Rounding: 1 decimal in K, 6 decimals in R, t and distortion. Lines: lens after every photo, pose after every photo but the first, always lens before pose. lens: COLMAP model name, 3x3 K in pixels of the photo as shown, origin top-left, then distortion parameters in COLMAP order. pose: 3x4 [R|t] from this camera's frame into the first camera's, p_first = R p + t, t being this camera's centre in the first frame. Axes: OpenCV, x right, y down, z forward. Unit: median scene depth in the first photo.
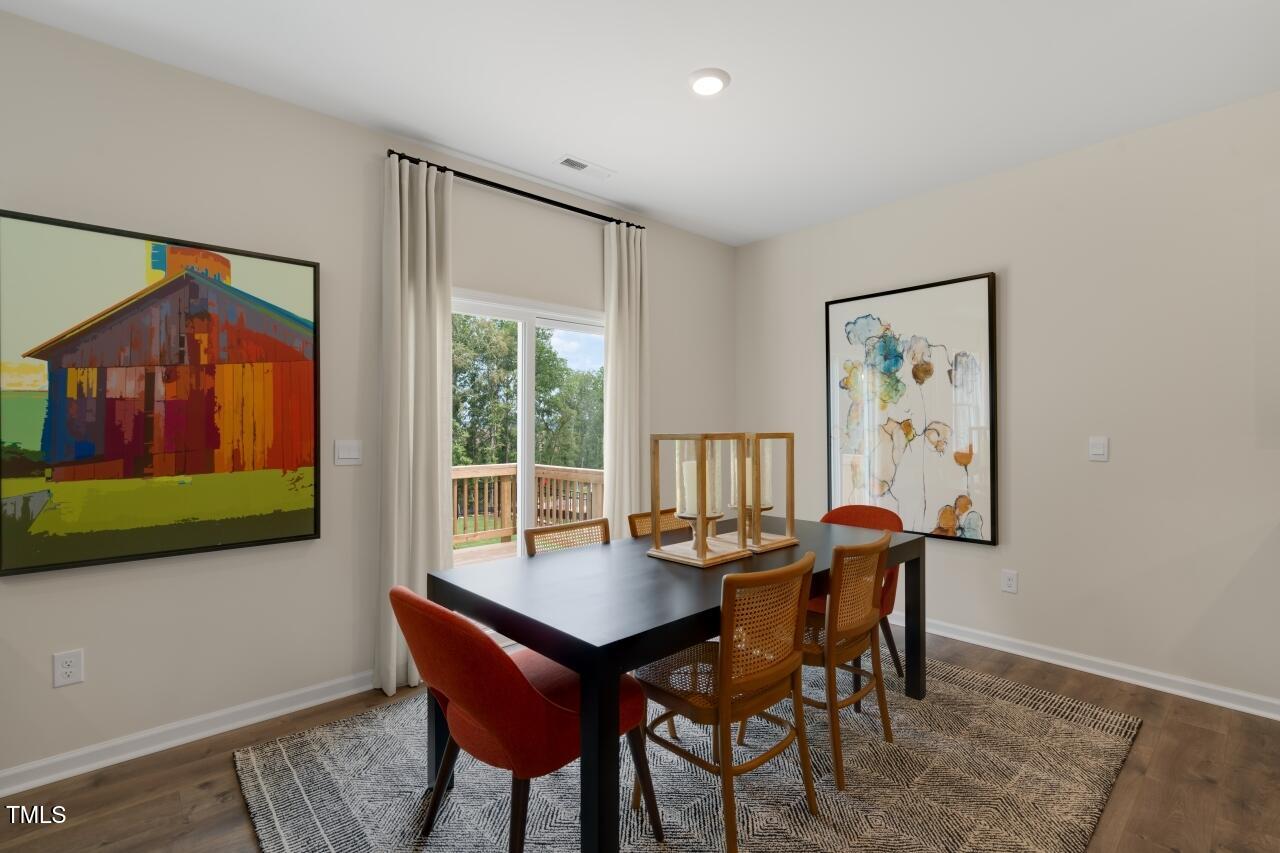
lens RADIAL K [[581.3, 0, 646.9], [0, 581.3, 427.1], [0, 0, 1]] dist [-0.004558, 0.000674]
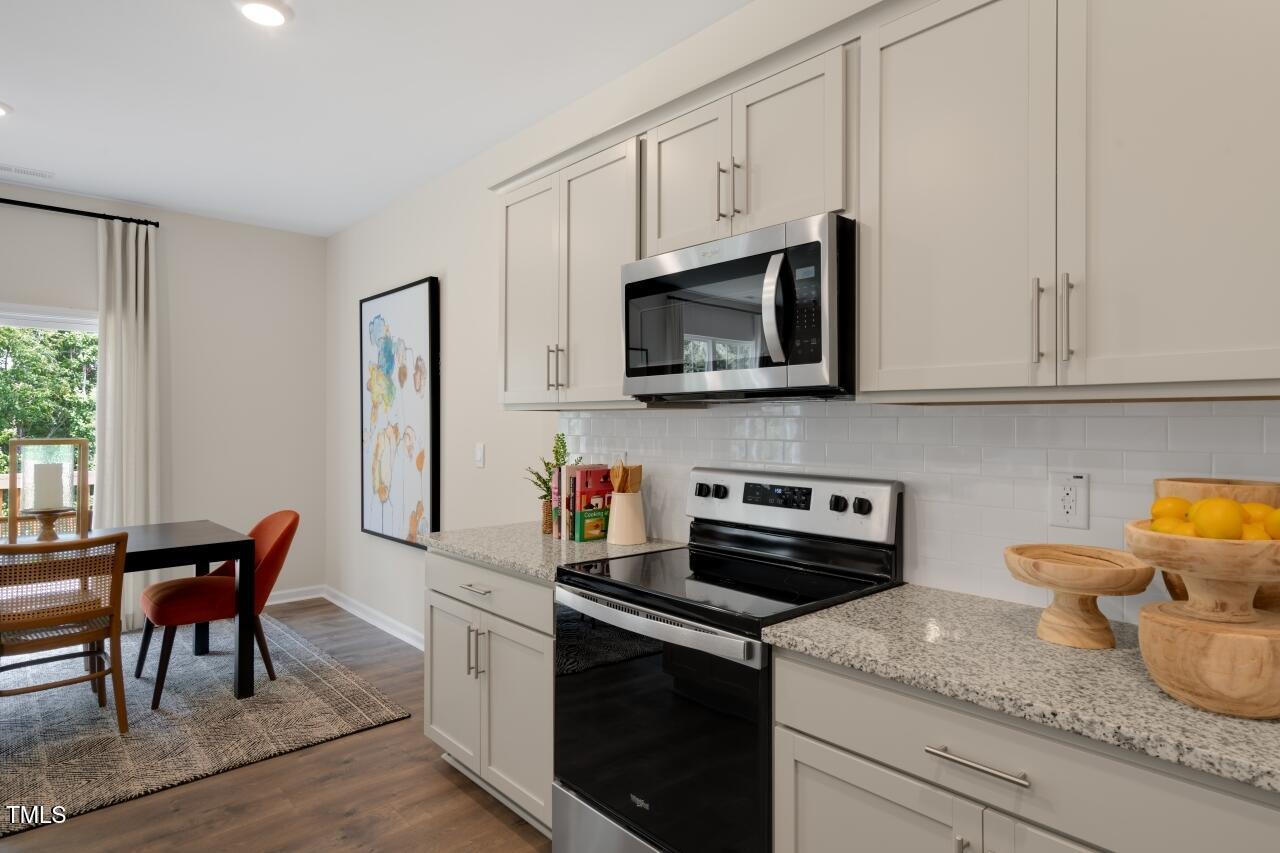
lens RADIAL K [[710.5, 0, 642.3], [0, 710.5, 416.0], [0, 0, 1]] dist [0.004613, -0.001617]
pose [[0.999974, 0.004381, 0.005652, 0.936128], [-0.004335, 0.999958, -0.008040, -0.019570], [-0.005687, 0.008015, 0.999952, -0.215842]]
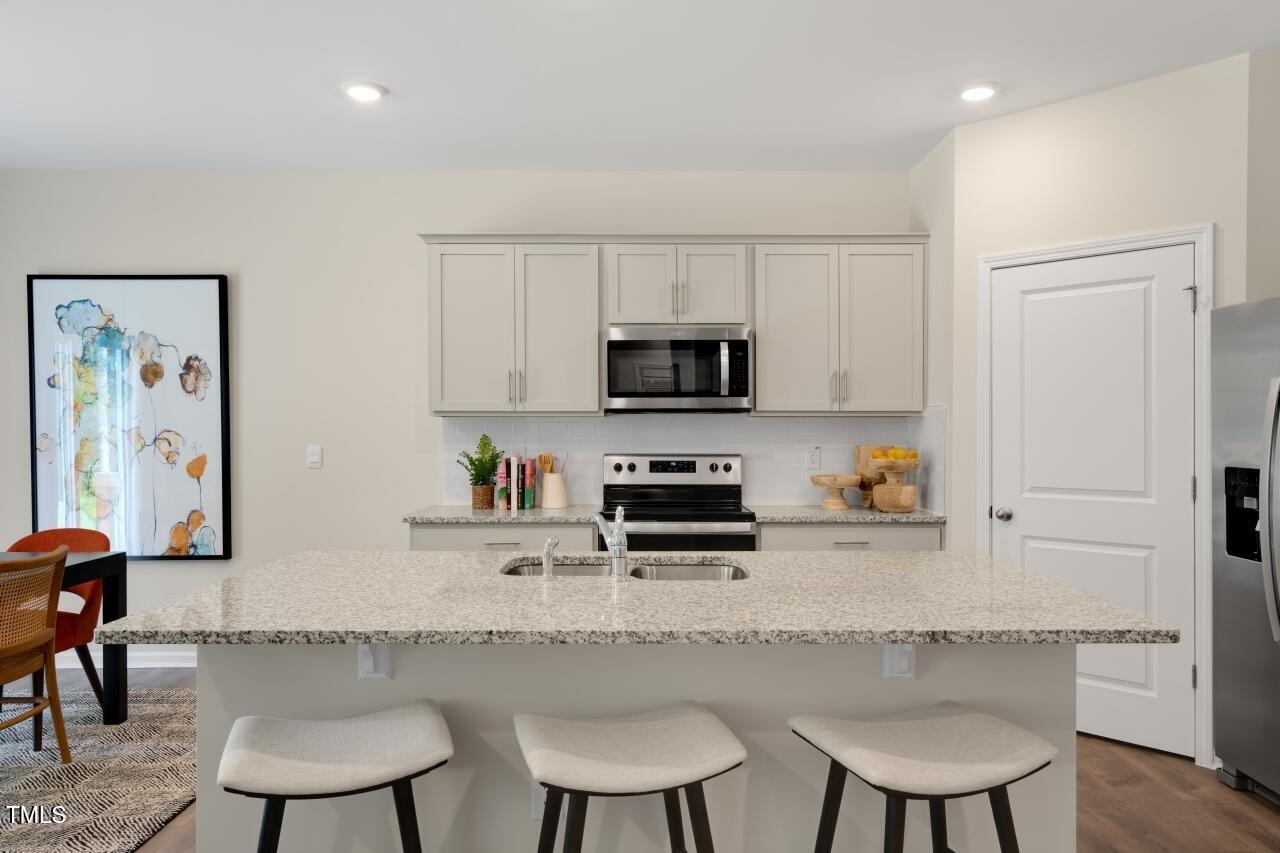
lens RADIAL K [[881.9, 0, 640.4], [0, 881.9, 435.4], [0, 0, 1]] dist [0.009058, 0.004732]
pose [[0.672654, -0.004505, 0.739944, -0.023146], [-0.002086, 0.999966, 0.007985, -0.014515], [-0.739954, -0.006915, 0.672621, -0.489054]]
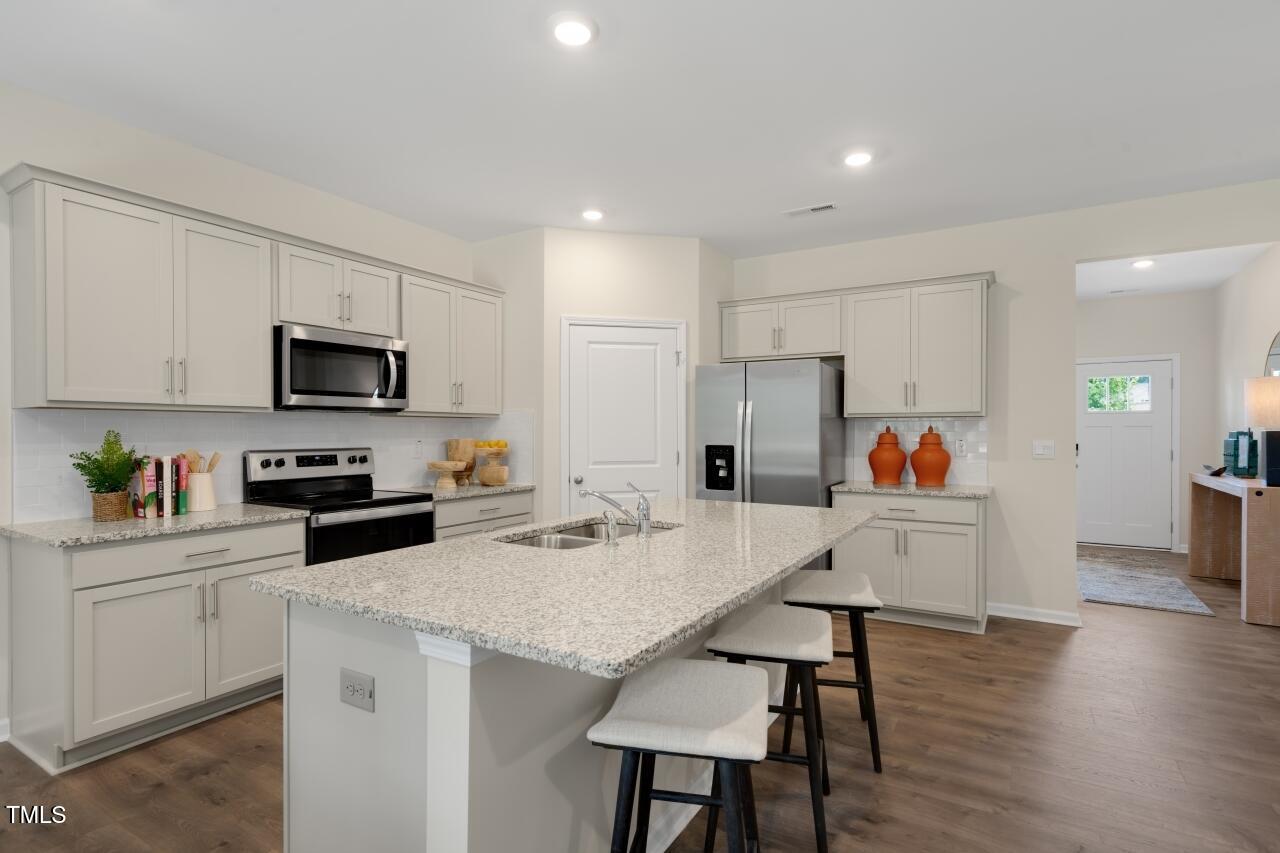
lens RADIAL K [[632.3, 0, 636.7], [0, 632.3, 430.4], [0, 0, 1]] dist [-0.005197, 0.001007]
pose [[-0.281420, 0.003187, 0.959579, -0.144758], [0.000644, 0.999995, -0.003132, -0.001703], [-0.959585, -0.000263, -0.281420, 0.202893]]
